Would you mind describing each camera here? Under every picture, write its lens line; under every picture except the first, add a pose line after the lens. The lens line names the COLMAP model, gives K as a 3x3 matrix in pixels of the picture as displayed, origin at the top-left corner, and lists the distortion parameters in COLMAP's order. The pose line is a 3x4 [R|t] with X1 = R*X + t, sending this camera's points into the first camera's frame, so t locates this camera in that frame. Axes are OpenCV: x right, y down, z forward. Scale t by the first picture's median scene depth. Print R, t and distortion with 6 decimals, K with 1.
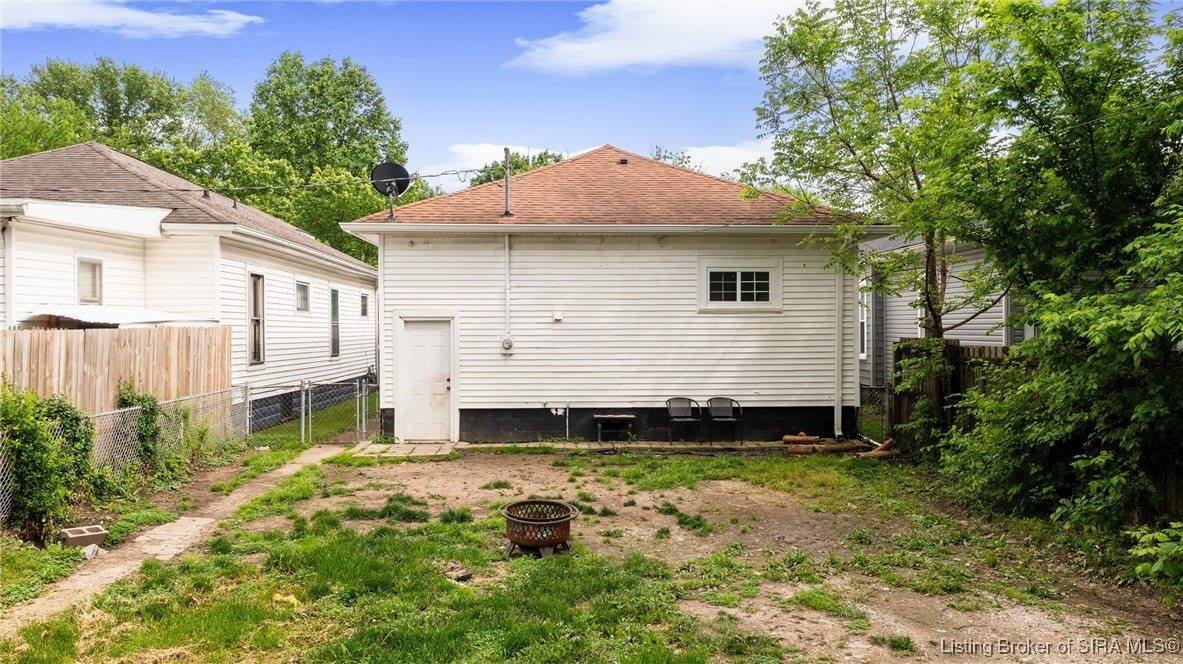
lens RADIAL K [[944.7, 0, 591.5], [0, 944.7, 332.0], [0, 0, 1]] dist [-0.002221, 0.000307]
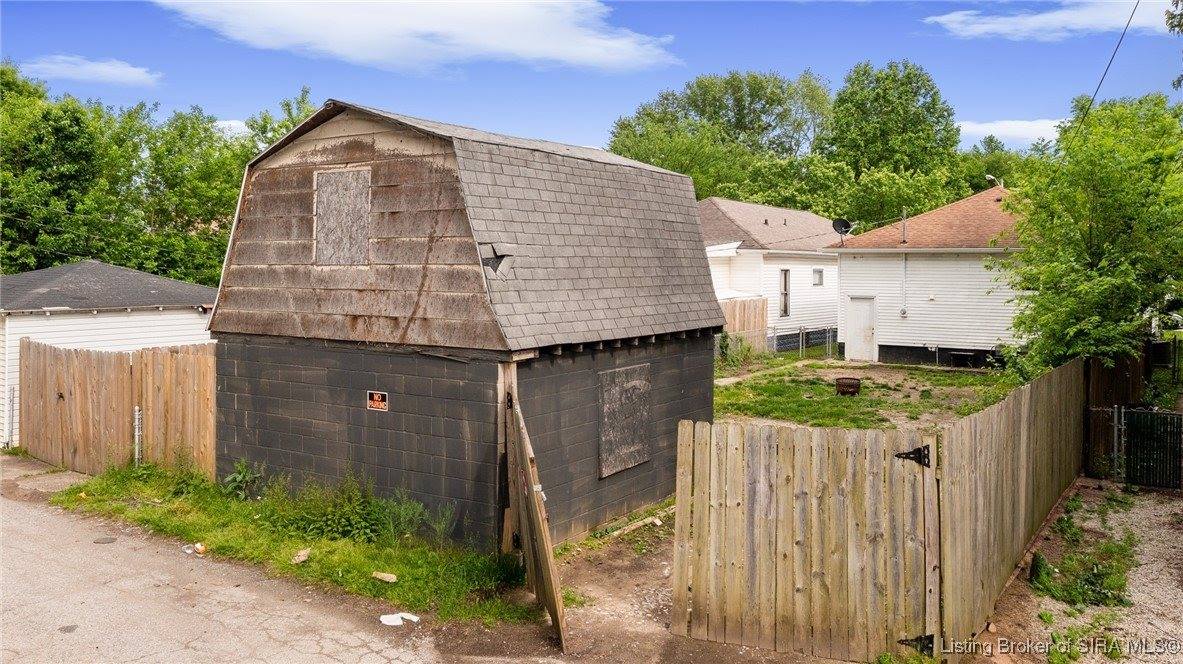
lens RADIAL K [[944.7, 0, 591.5], [0, 944.7, 332.0], [0, 0, 1]] dist [-0.002221, 0.000307]
pose [[0.807185, 0.047142, -0.588413, 0.505393], [-0.008641, 0.997643, 0.068075, -0.067238], [0.590235, -0.049865, 0.805690, -0.856606]]
